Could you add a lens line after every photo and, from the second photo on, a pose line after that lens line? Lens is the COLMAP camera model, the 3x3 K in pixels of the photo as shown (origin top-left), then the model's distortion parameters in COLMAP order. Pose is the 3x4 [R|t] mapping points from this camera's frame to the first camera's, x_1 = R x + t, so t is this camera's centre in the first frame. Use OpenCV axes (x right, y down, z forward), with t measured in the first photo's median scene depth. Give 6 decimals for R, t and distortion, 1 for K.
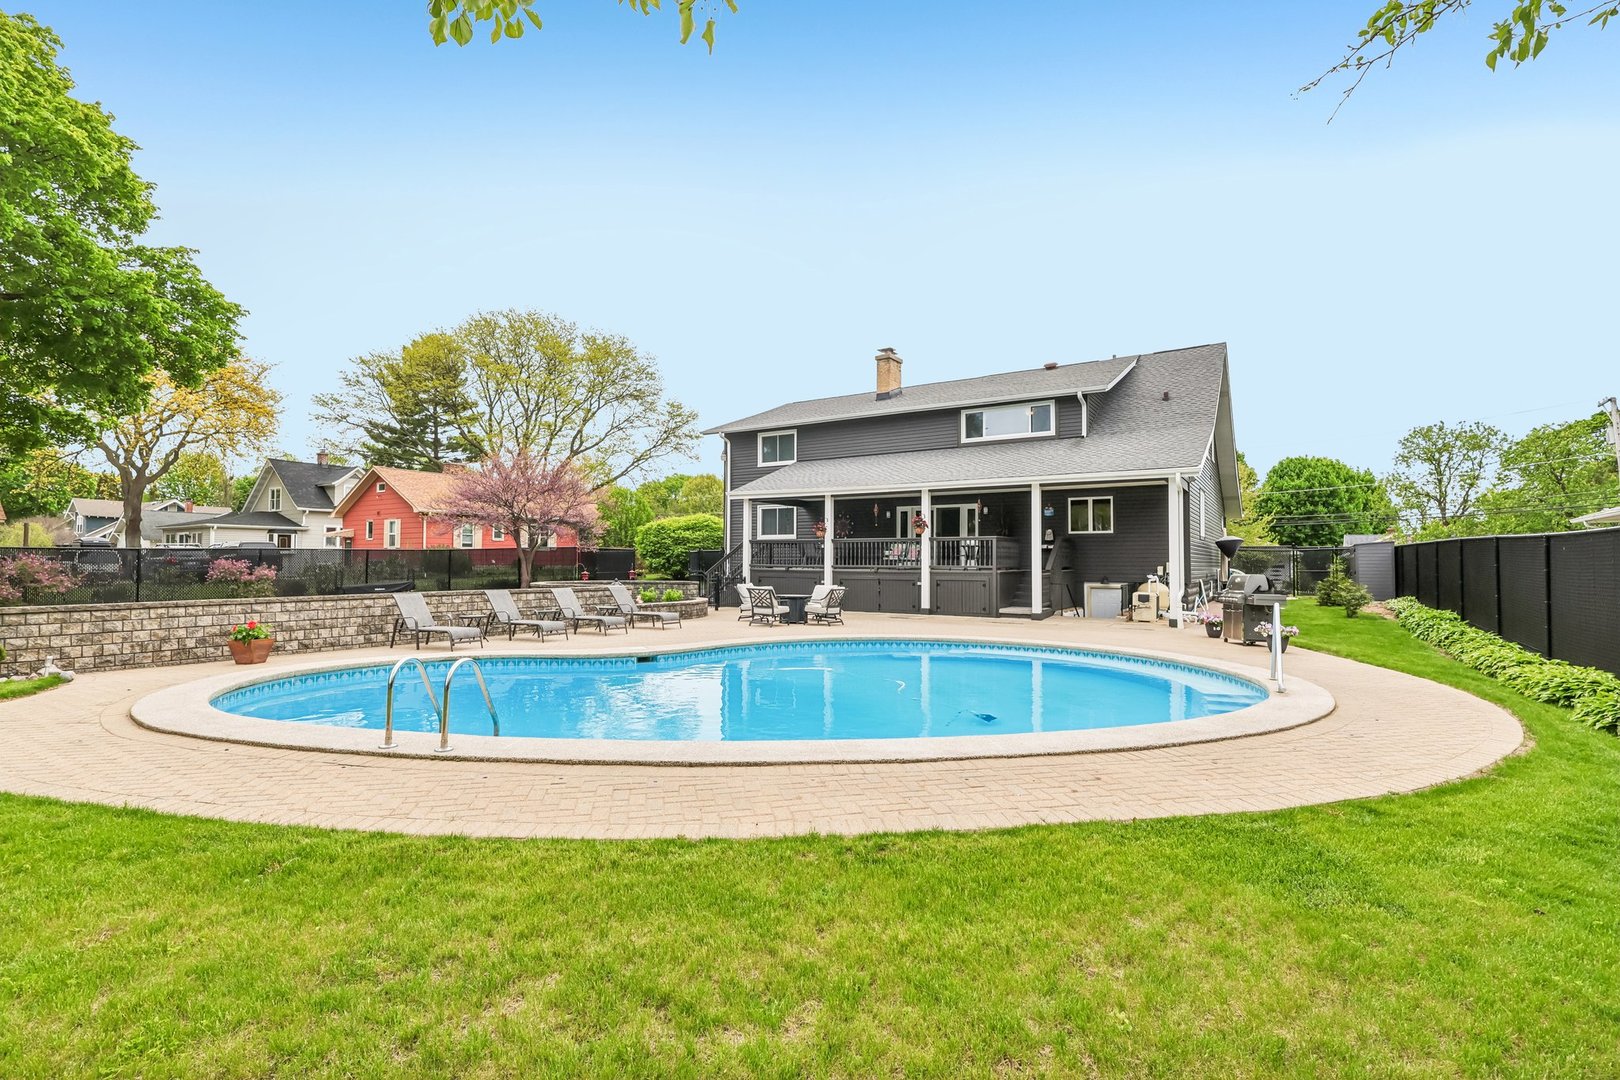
lens RADIAL K [[746.2, 0, 810.0], [0, 746.2, 540.0], [0, 0, 1]] dist [-0.000243, 0.000244]
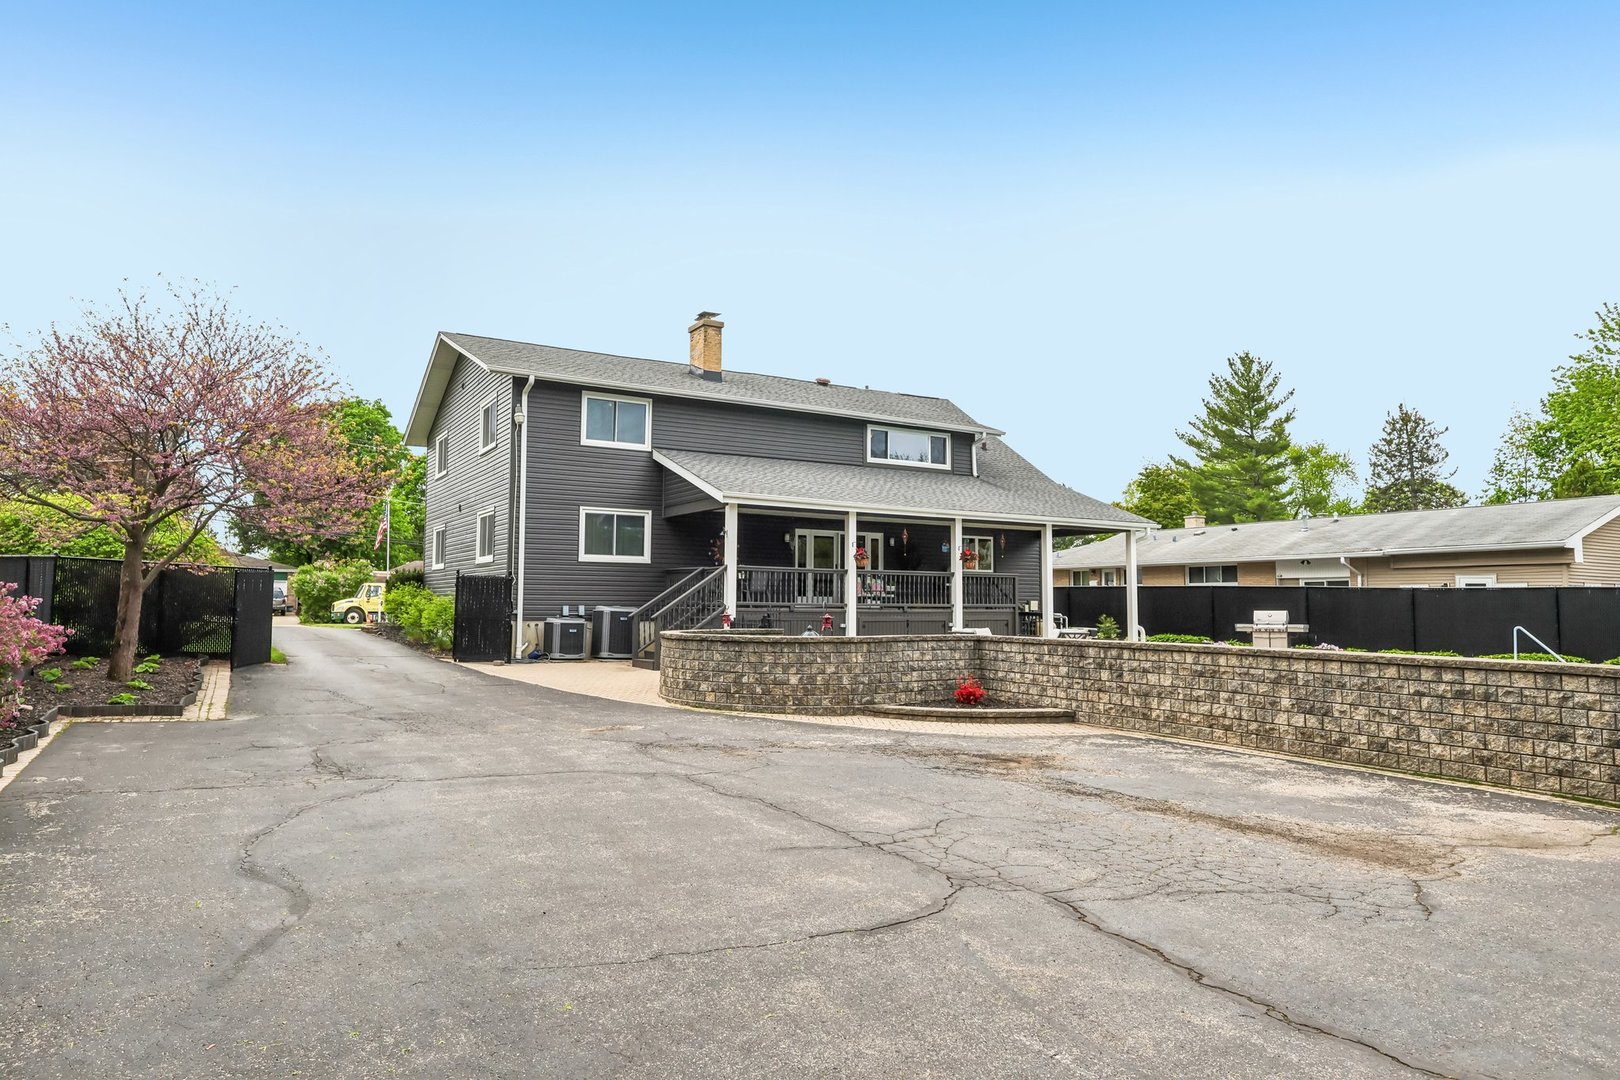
lens RADIAL K [[986.1, 0, 810.0], [0, 986.1, 540.0], [0, 0, 1]] dist [-0.002534, -0.000870]
pose [[0.446352, 0.056039, 0.893101, -0.844344], [-0.032484, 0.998394, -0.046411, 0.015892], [-0.894268, -0.008296, 0.447455, 0.546887]]
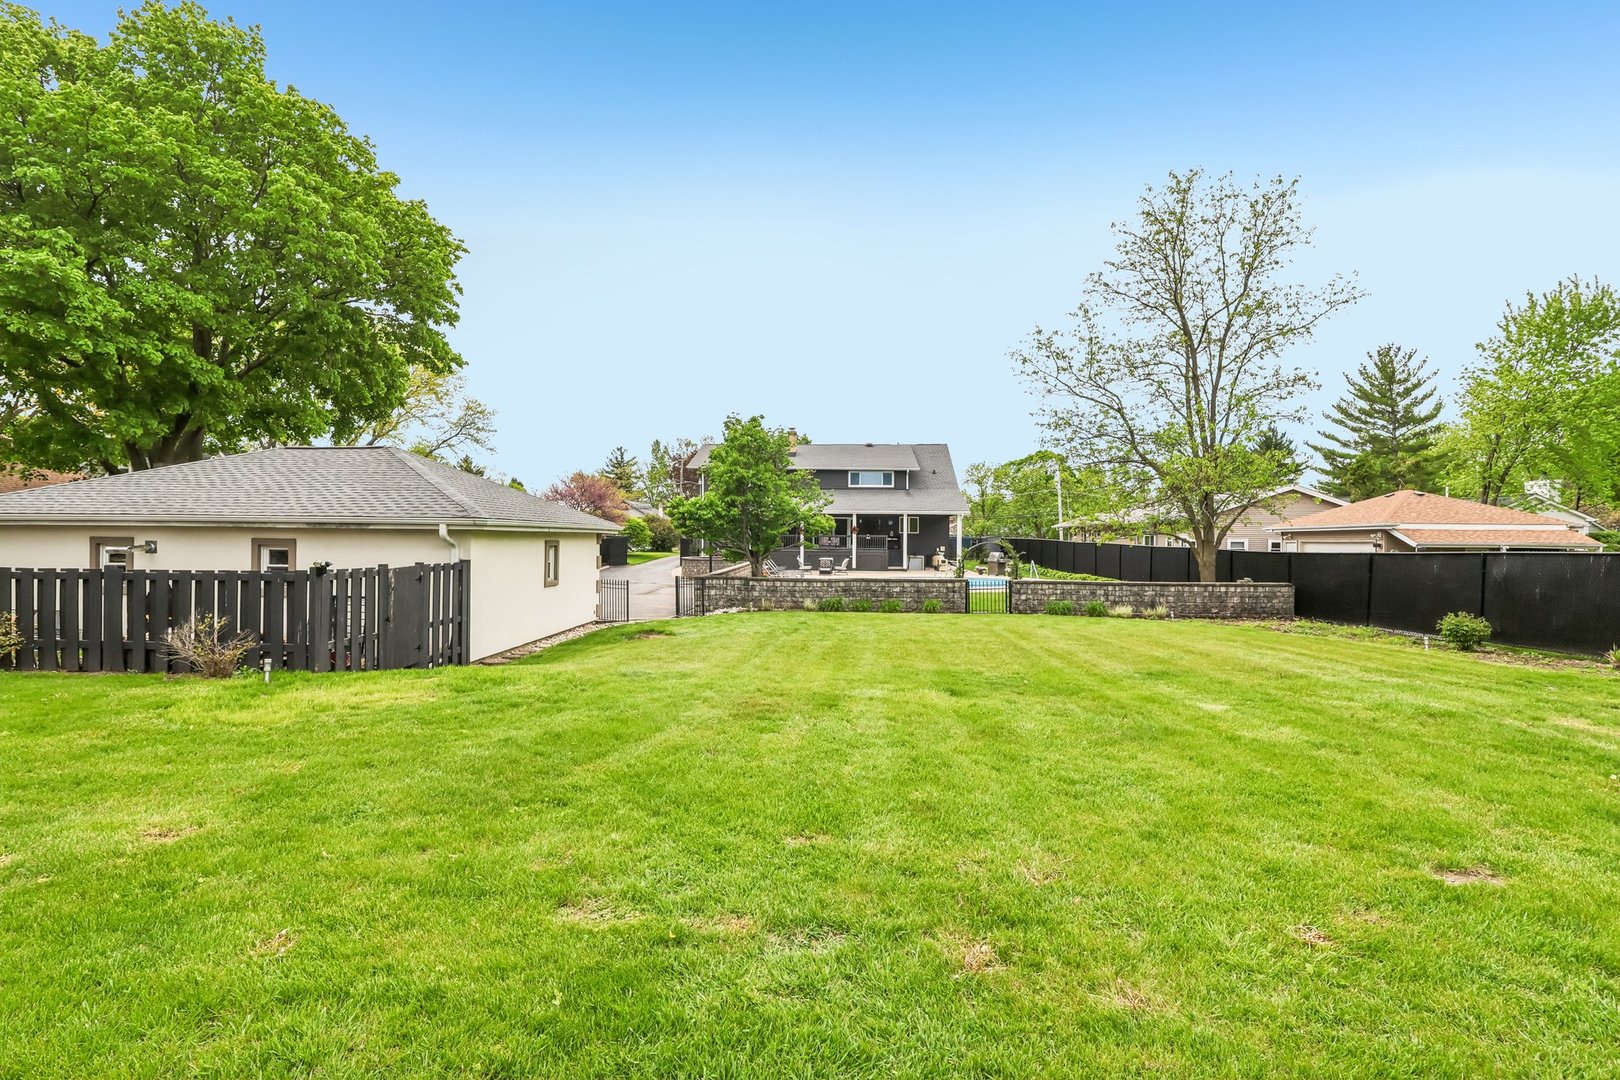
lens RADIAL K [[746.2, 0, 810.0], [0, 746.2, 540.0], [0, 0, 1]] dist [-0.000243, 0.000244]
pose [[0.861374, -0.000478, 0.507971, -0.917354], [-0.017877, 0.999352, 0.031255, -0.048274], [-0.507657, -0.036003, 0.860807, -0.697350]]
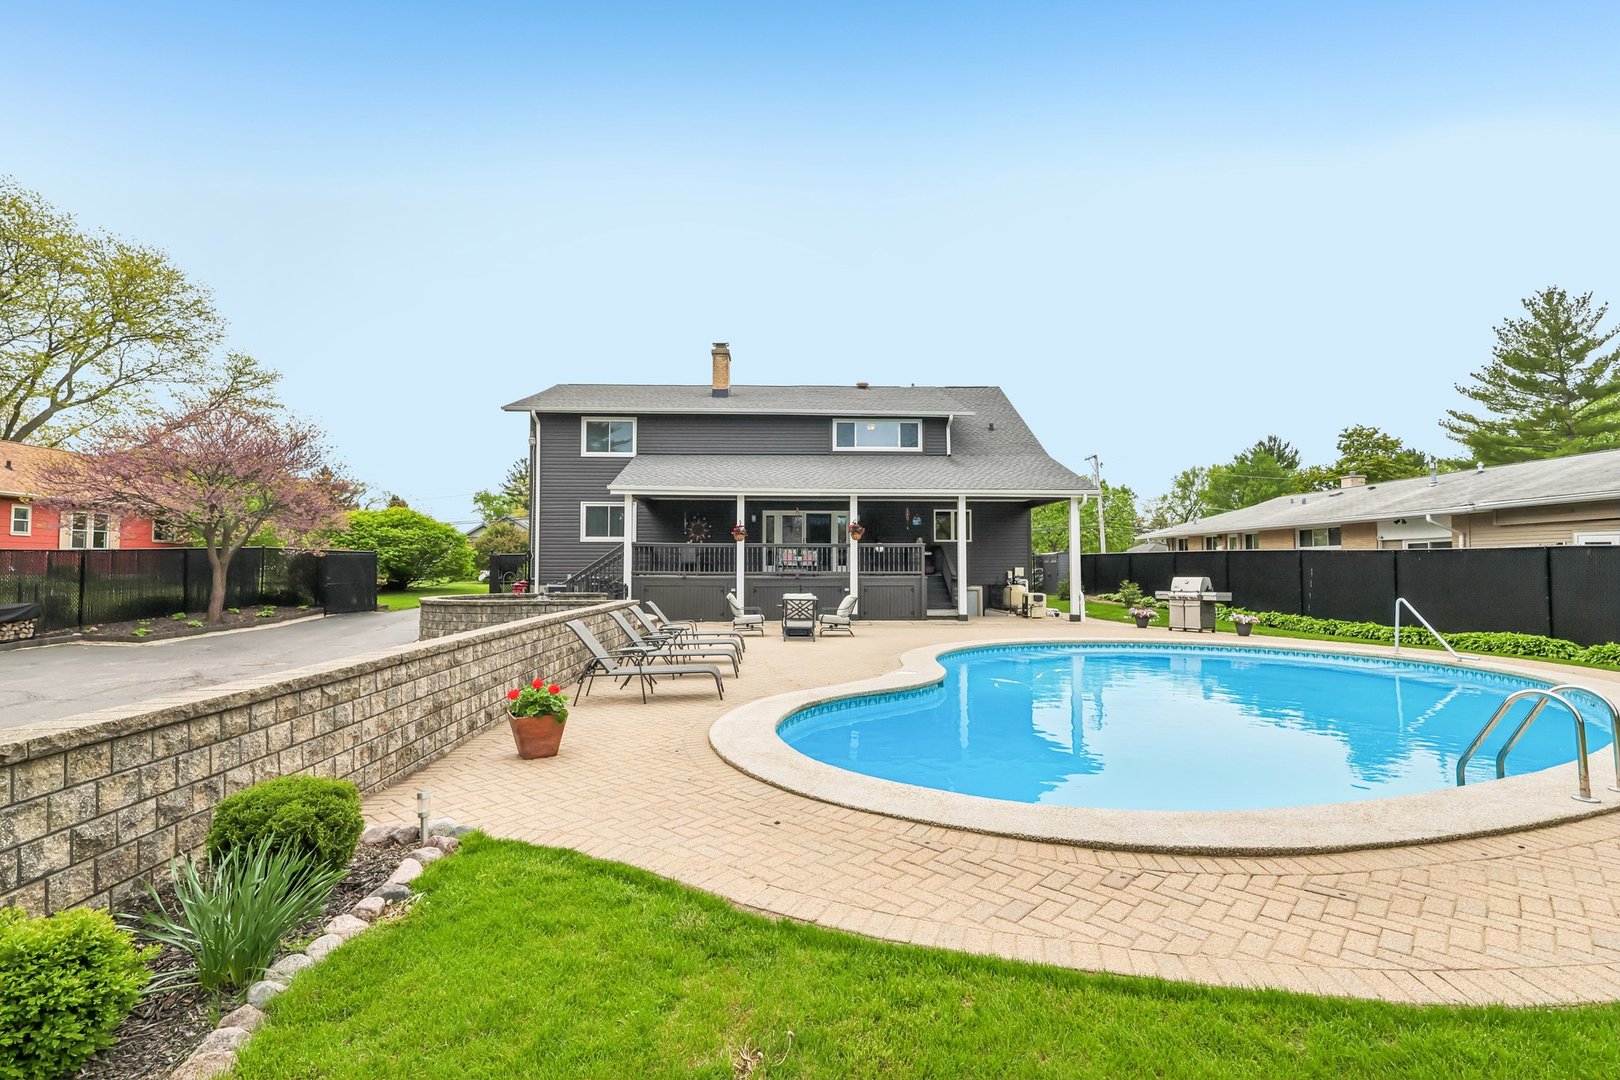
lens RADIAL K [[746.2, 0, 810.0], [0, 746.2, 540.0], [0, 0, 1]] dist [-0.000243, 0.000244]
pose [[0.817257, 0.017314, 0.576013, -0.406311], [-0.014042, 0.999850, -0.010131, 0.002448], [-0.576102, 0.000191, 0.817378, 0.186964]]
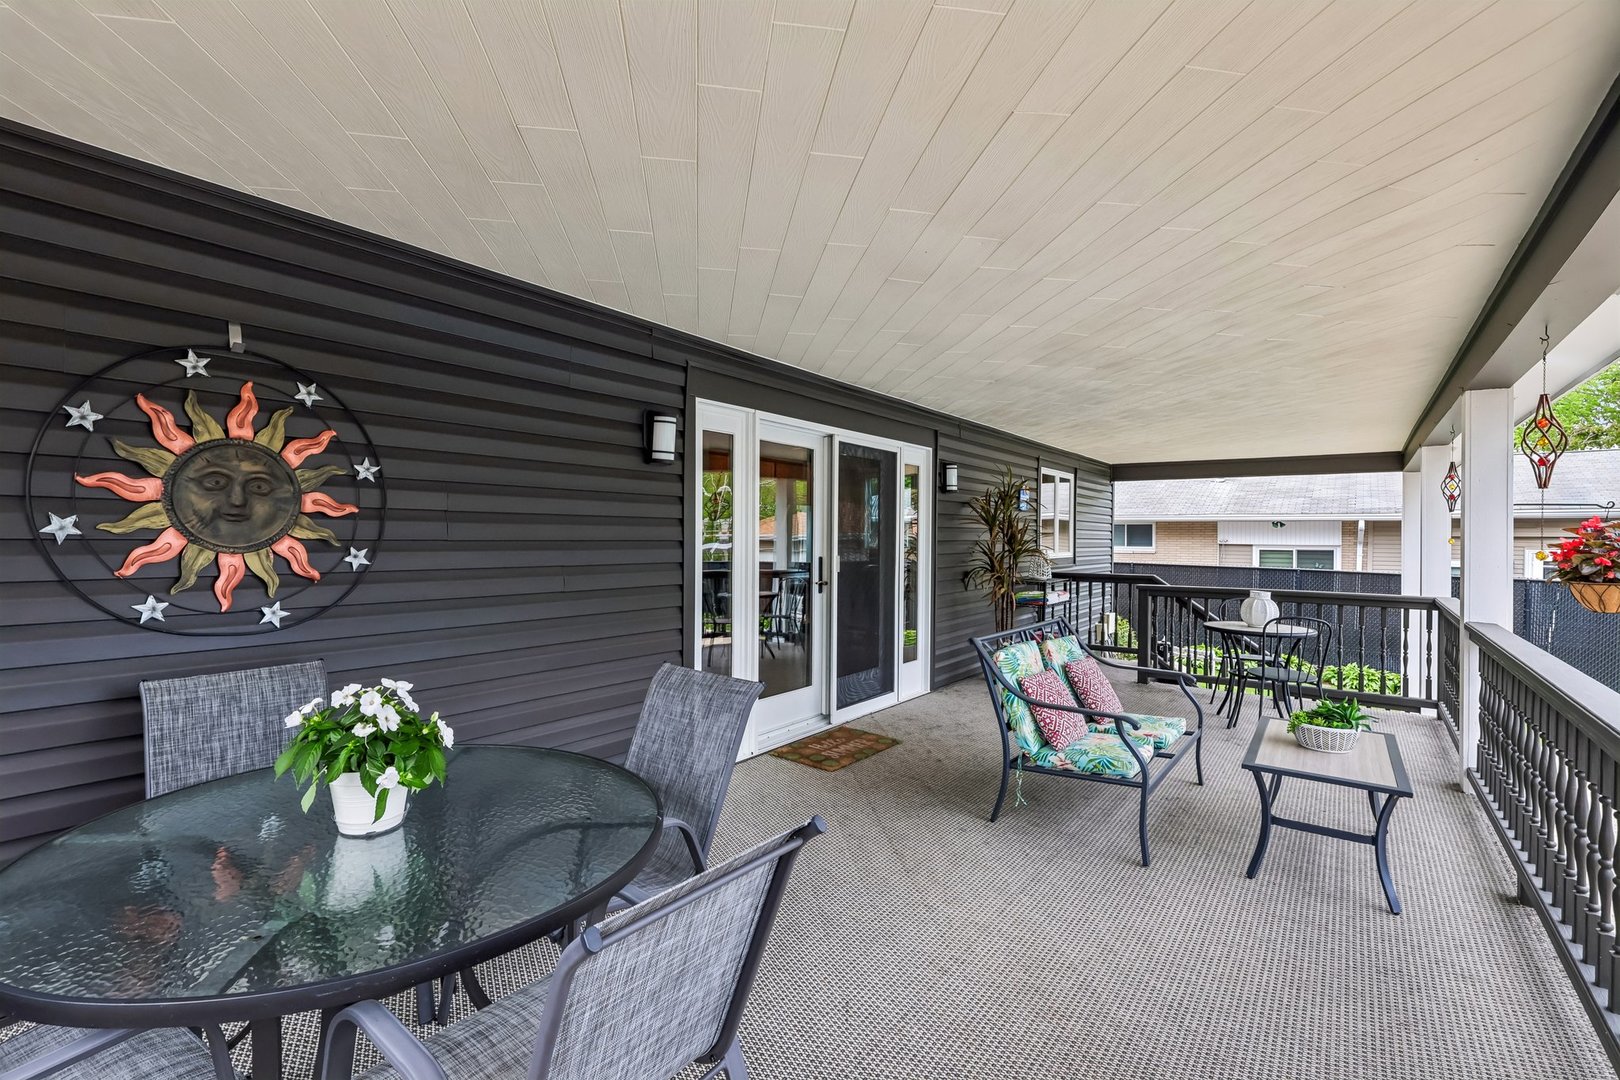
lens RADIAL K [[746.2, 0, 810.0], [0, 746.2, 540.0], [0, 0, 1]] dist [-0.000243, 0.000244]
pose [[0.048325, -0.010557, 0.998776, -0.041974], [-0.034689, 0.999323, 0.012241, -0.017875], [-0.998229, -0.035238, 0.047927, 1.015090]]
